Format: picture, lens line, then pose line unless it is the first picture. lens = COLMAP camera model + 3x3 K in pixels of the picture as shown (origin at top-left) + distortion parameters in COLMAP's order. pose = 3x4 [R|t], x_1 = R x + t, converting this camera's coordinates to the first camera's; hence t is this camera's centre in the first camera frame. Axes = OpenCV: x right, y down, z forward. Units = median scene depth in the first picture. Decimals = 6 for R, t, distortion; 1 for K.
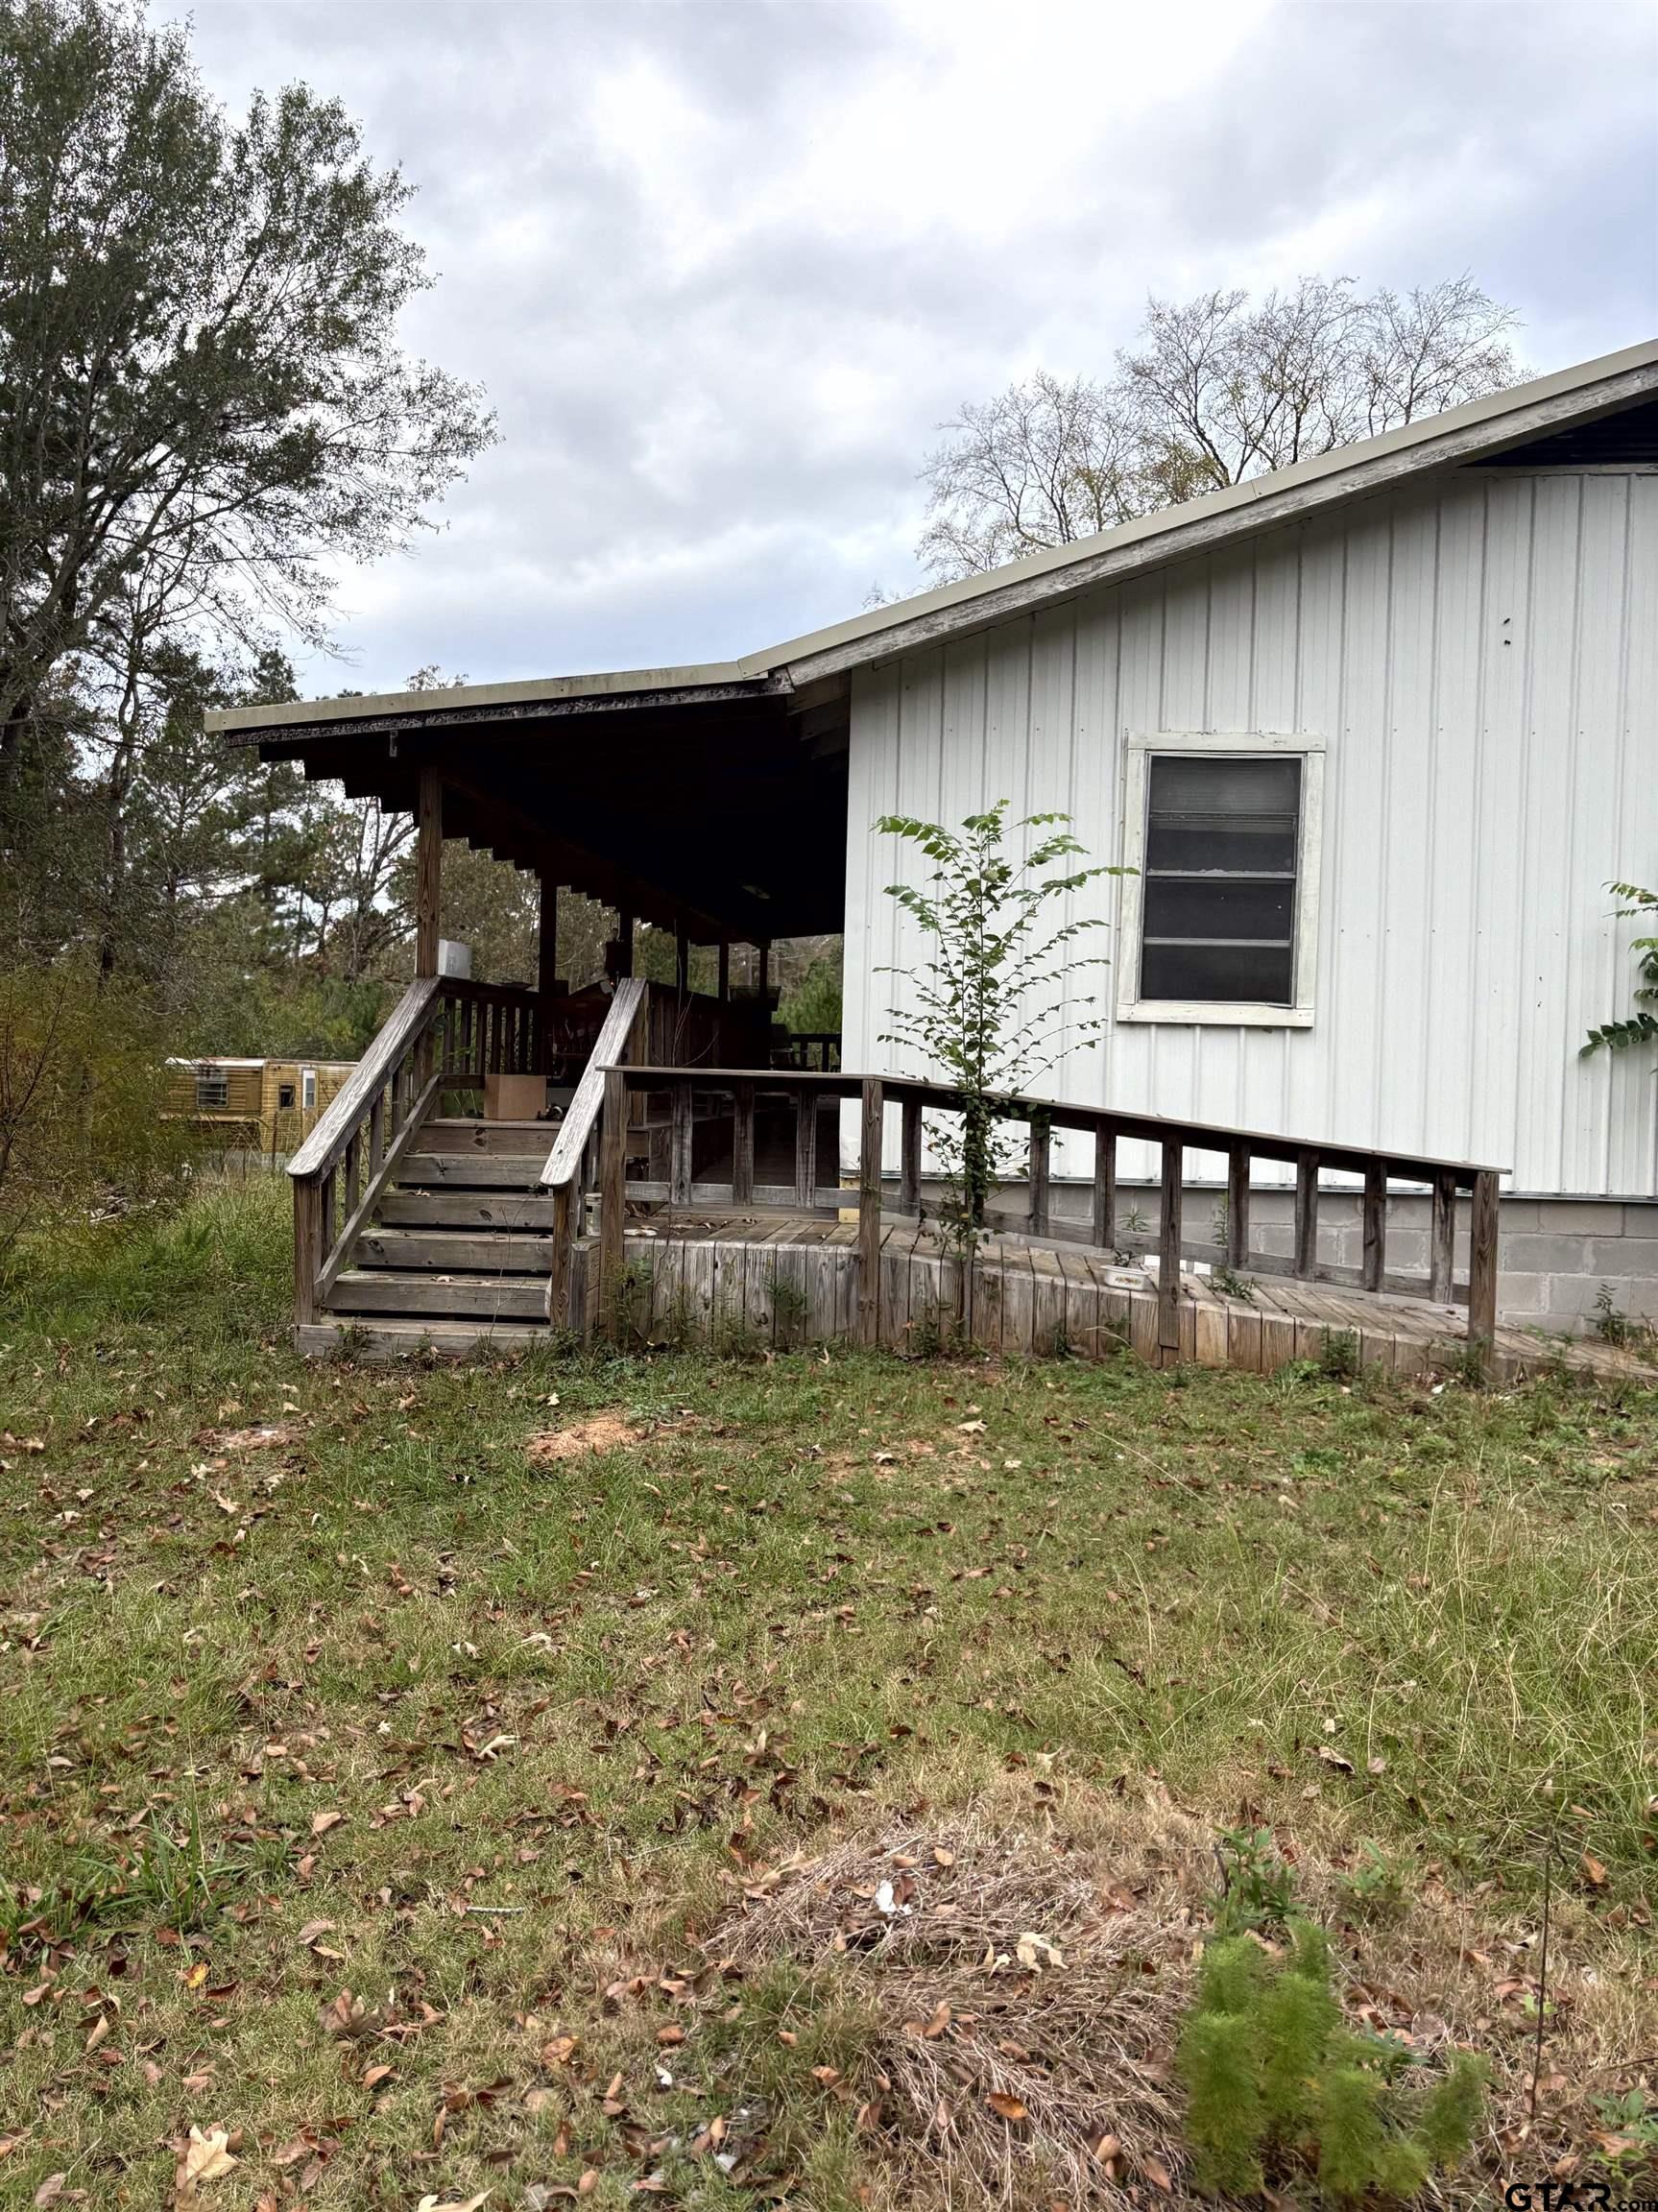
lens RADIAL K [[1661.7, 0, 827.6], [0, 1661.7, 1097.4], [0, 0, 1]] dist [0.011466, 0.000649]
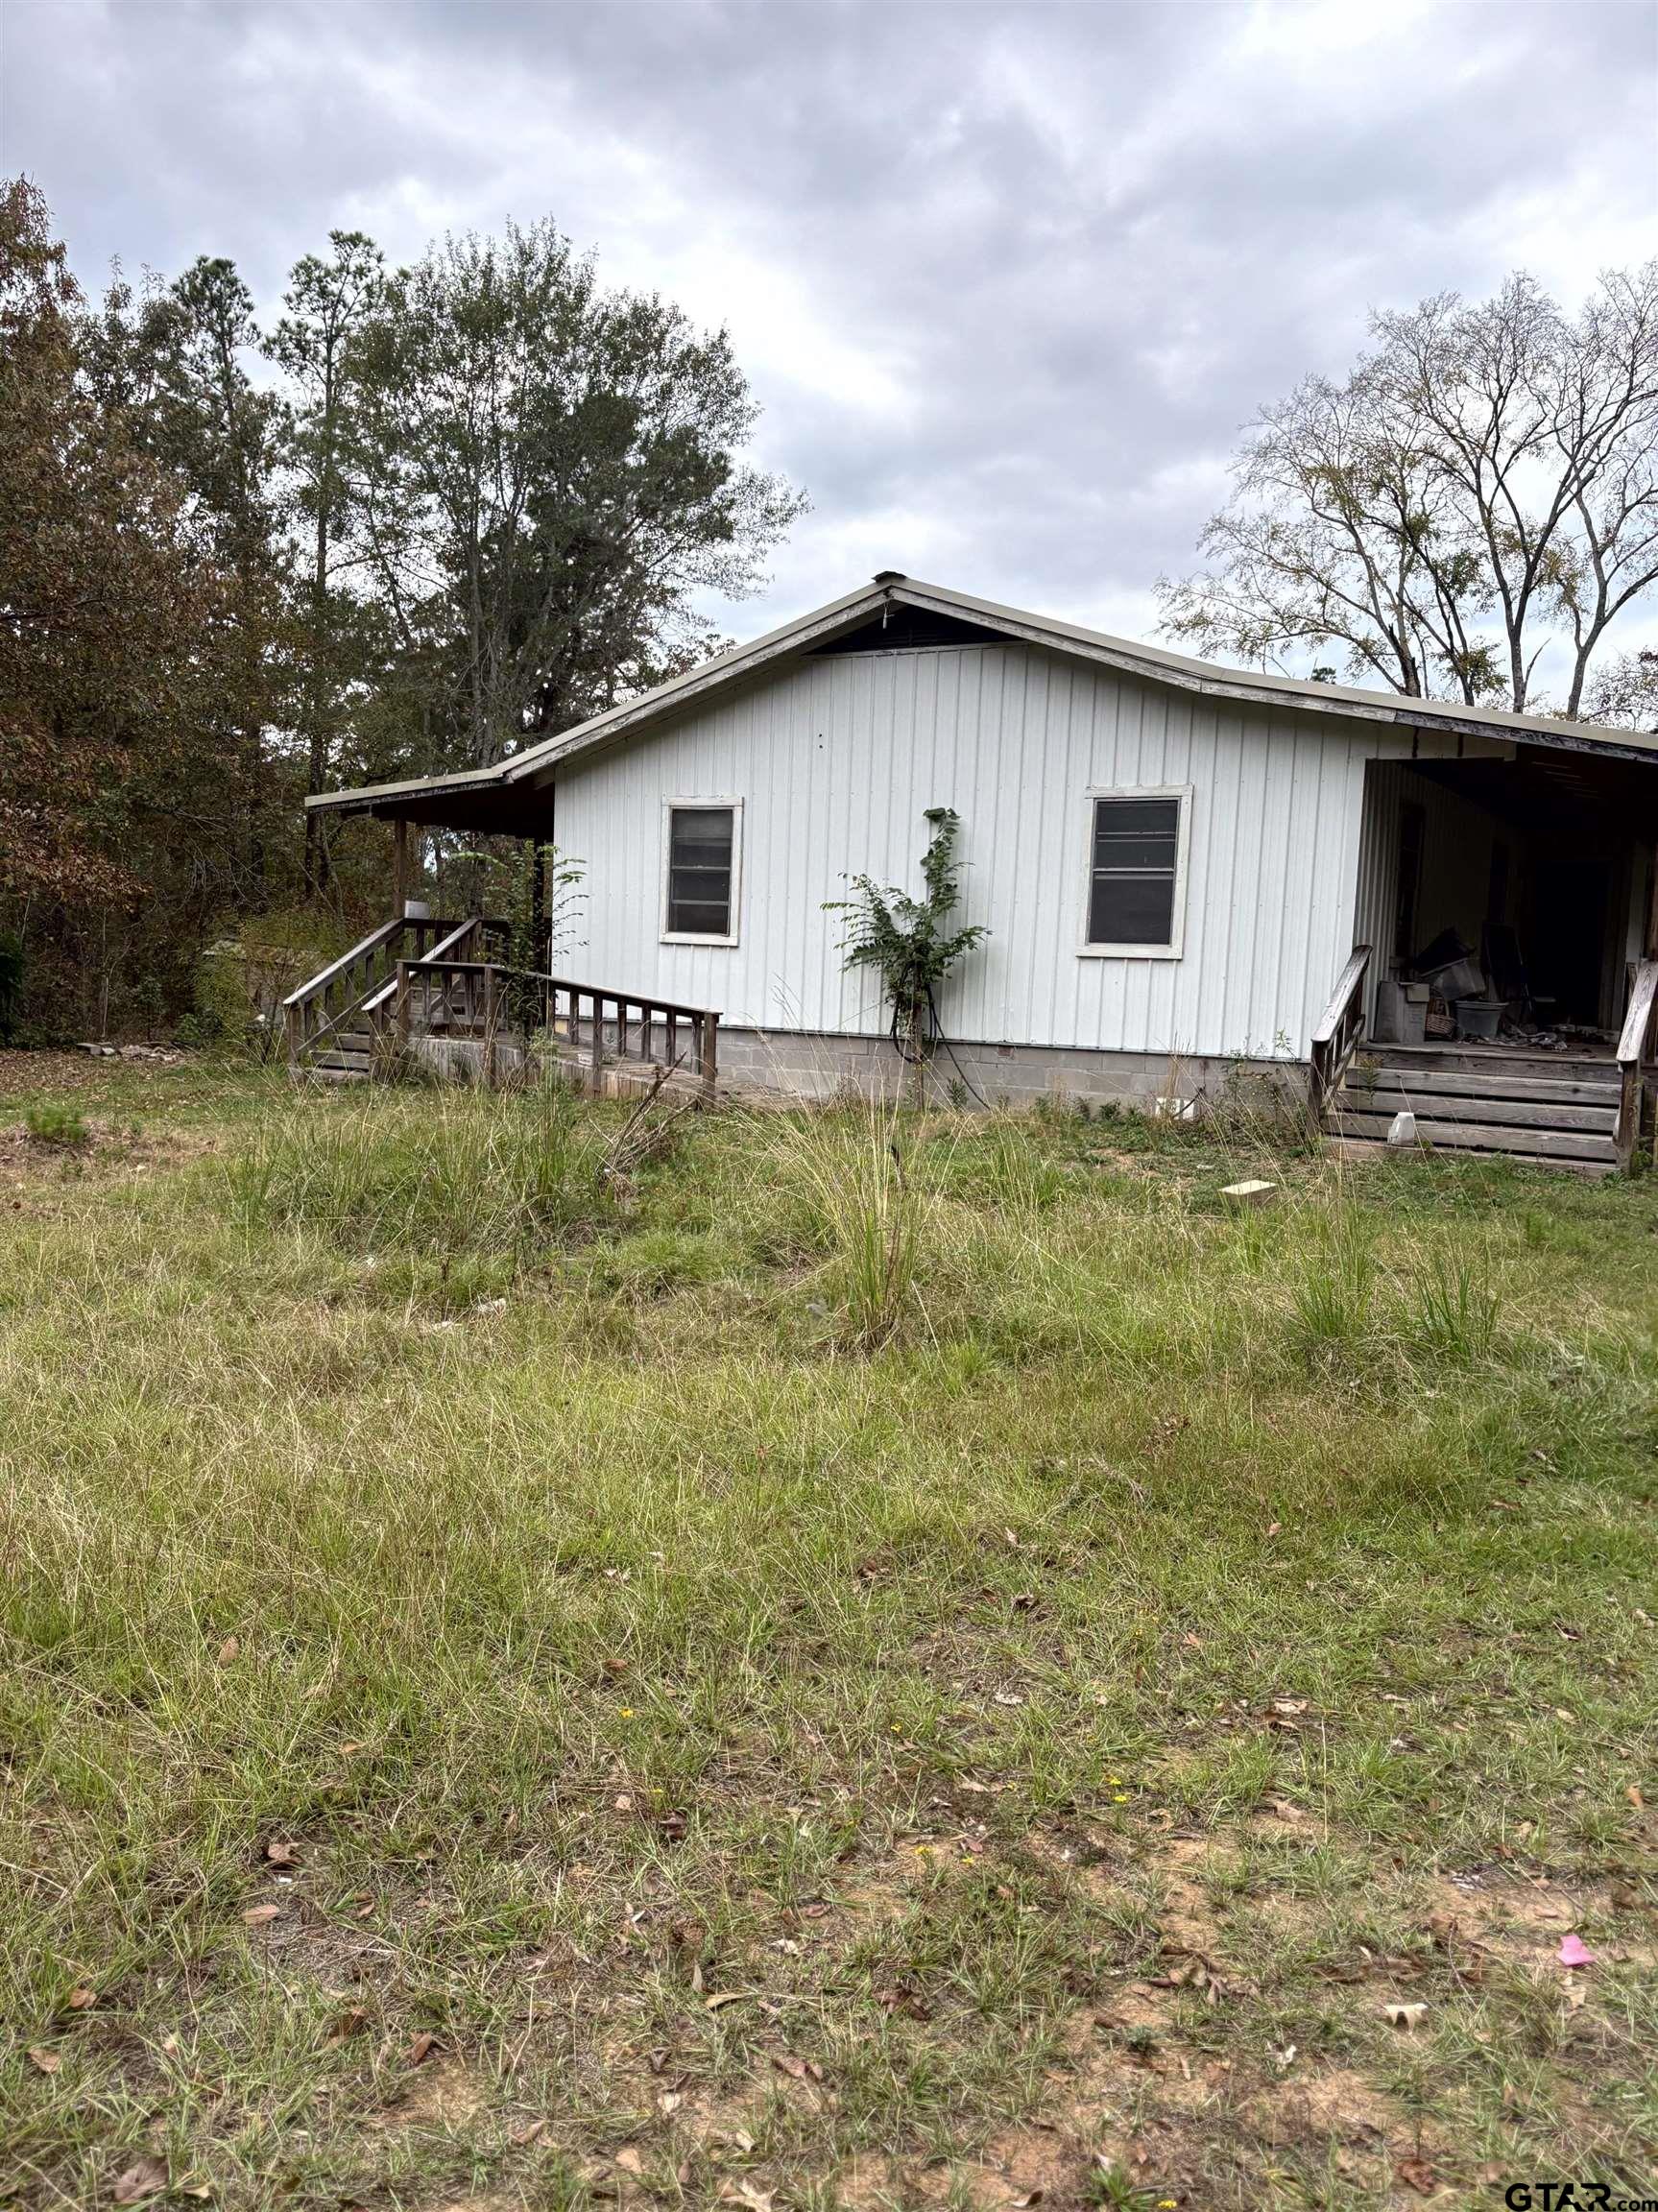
lens RADIAL K [[1661.7, 0, 830.7], [0, 1661.7, 1112.3], [0, 0, 1]] dist [0.011466, 0.000649]
pose [[0.909086, 0.050154, -0.413579, 1.217371], [-0.026144, 0.997638, 0.063514, 0.026248], [0.415788, -0.046927, 0.908250, -0.750218]]
